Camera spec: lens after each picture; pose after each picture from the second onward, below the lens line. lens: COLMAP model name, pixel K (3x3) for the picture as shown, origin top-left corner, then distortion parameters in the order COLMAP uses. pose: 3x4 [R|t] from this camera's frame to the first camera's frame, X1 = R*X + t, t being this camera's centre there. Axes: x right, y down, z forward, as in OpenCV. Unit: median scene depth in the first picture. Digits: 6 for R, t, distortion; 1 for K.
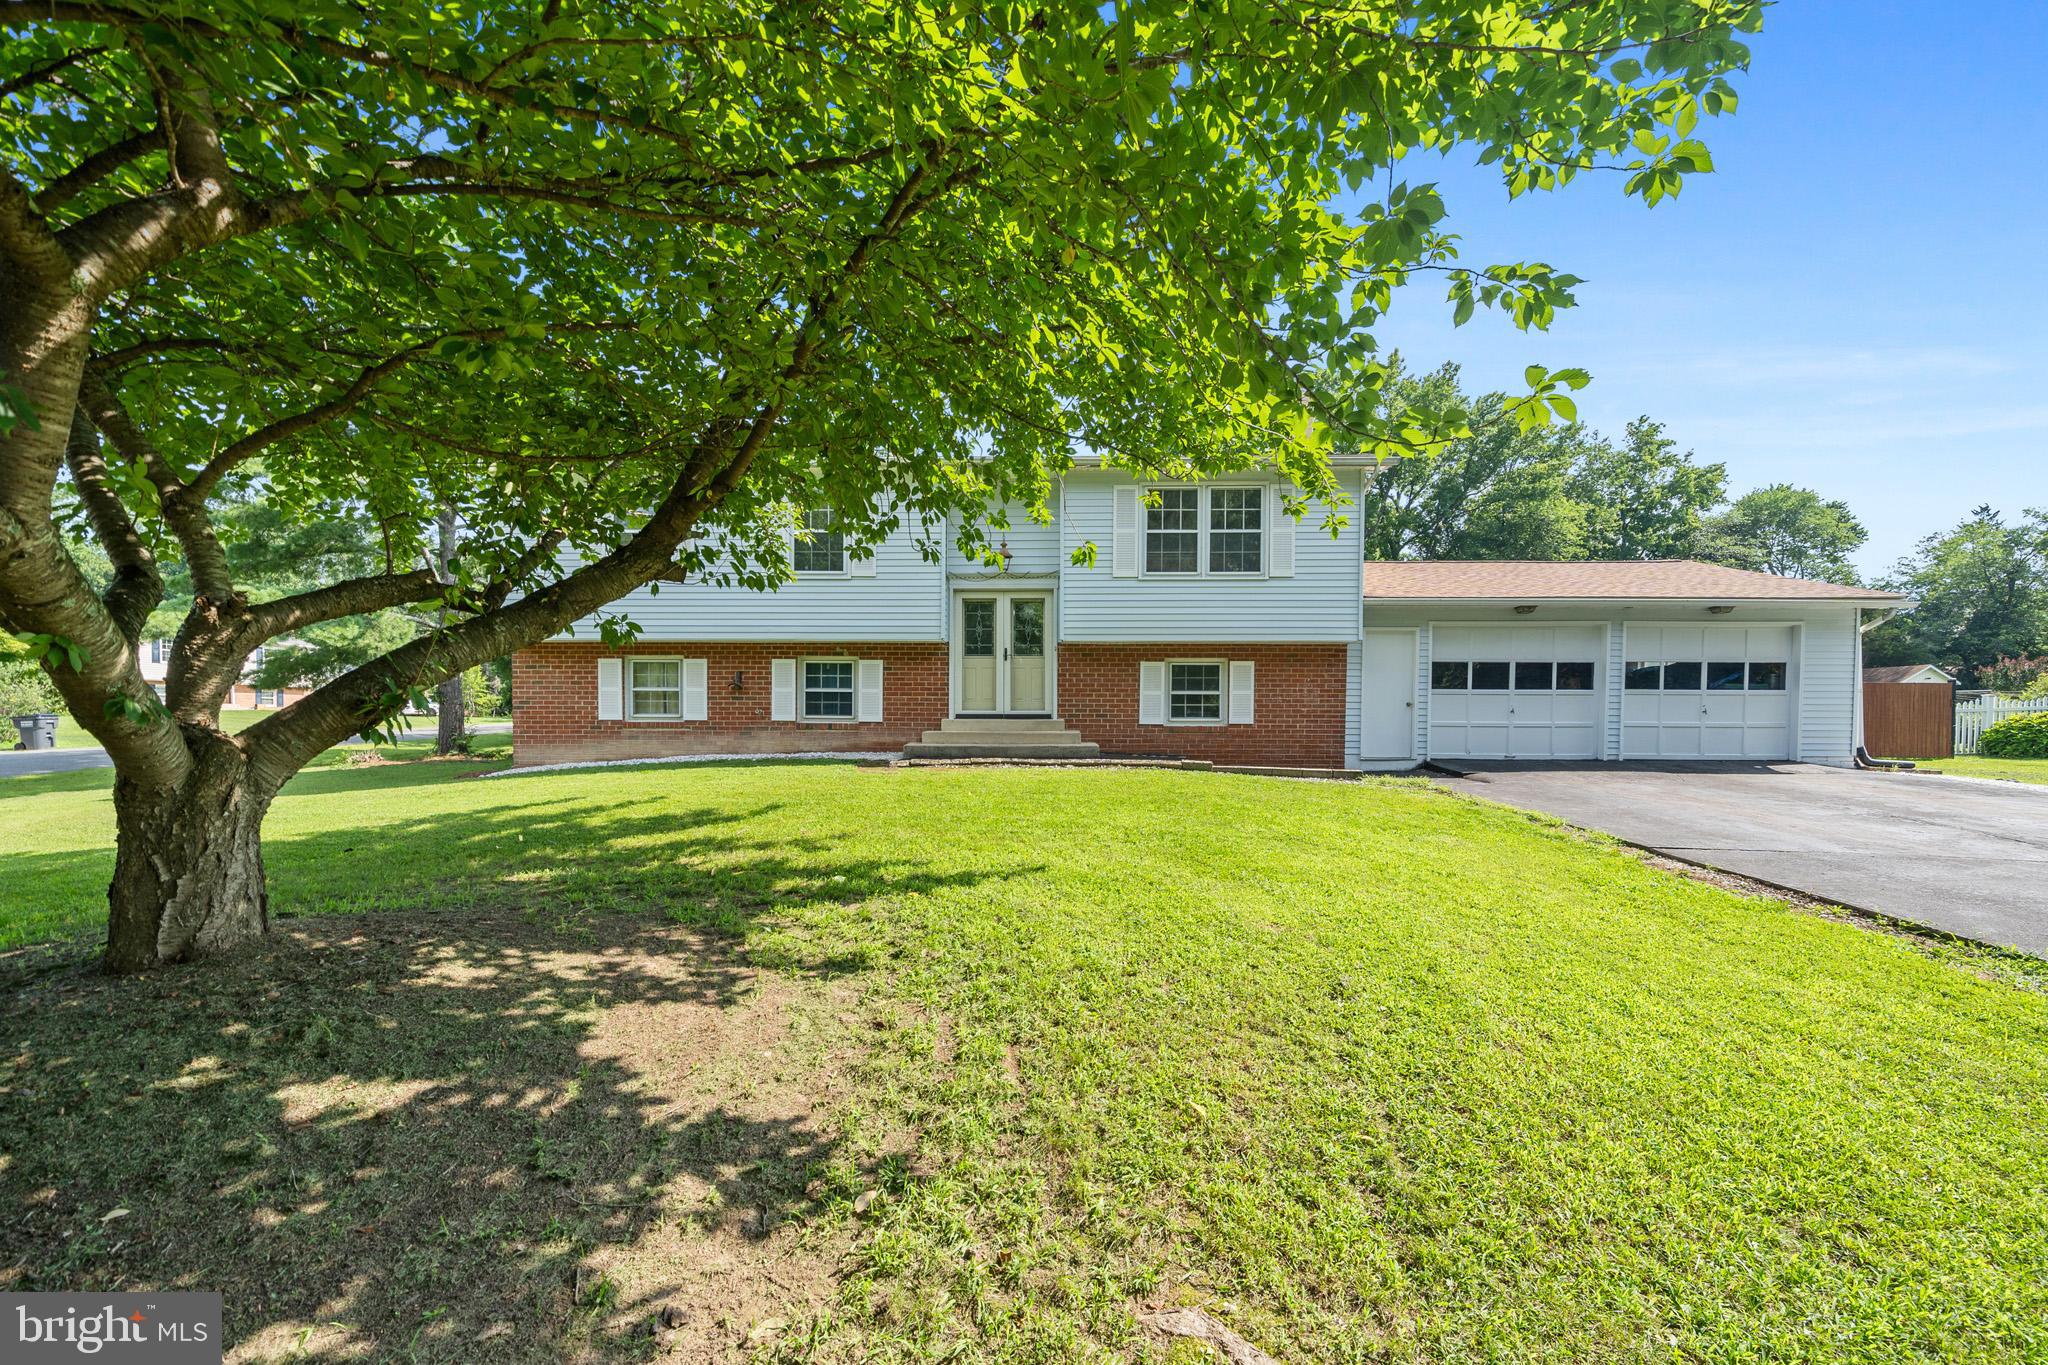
lens RADIAL K [[790.7, 0, 1025.9], [0, 790.7, 727.3], [0, 0, 1]] dist [0.000220, 0.000046]
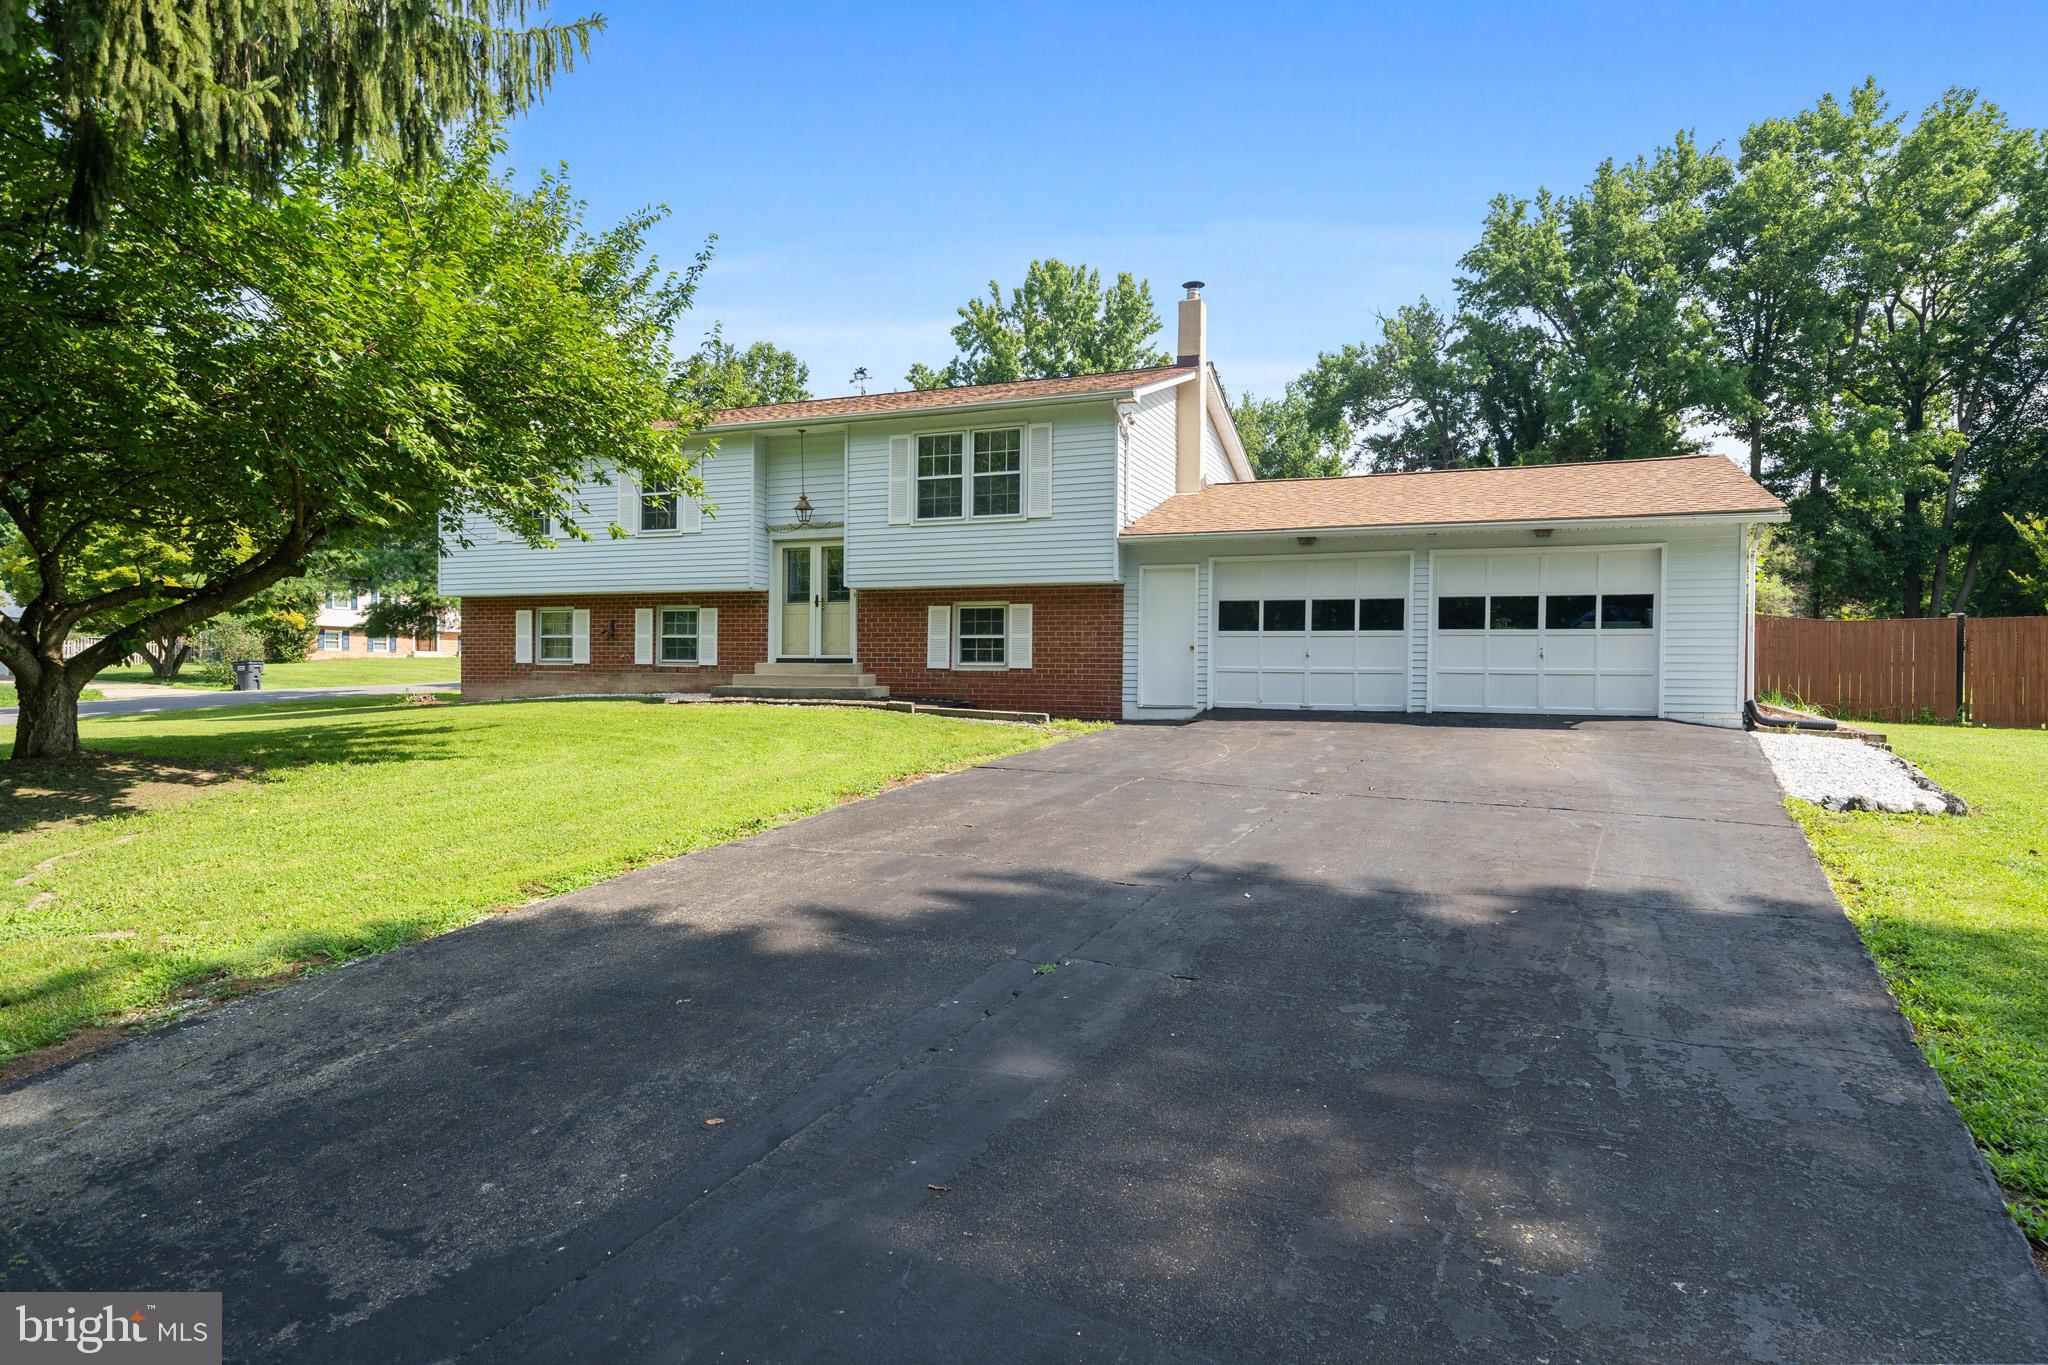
lens RADIAL K [[1124.6, 0, 1024.0], [0, 1124.6, 682.5], [0, 0, 1]] dist [-0.001012, -0.000127]
pose [[0.935063, 0.008010, -0.354390, 0.764400], [-0.008648, 0.999963, -0.000218, 0.013126], [0.354375, 0.003269, 0.935098, -0.290939]]
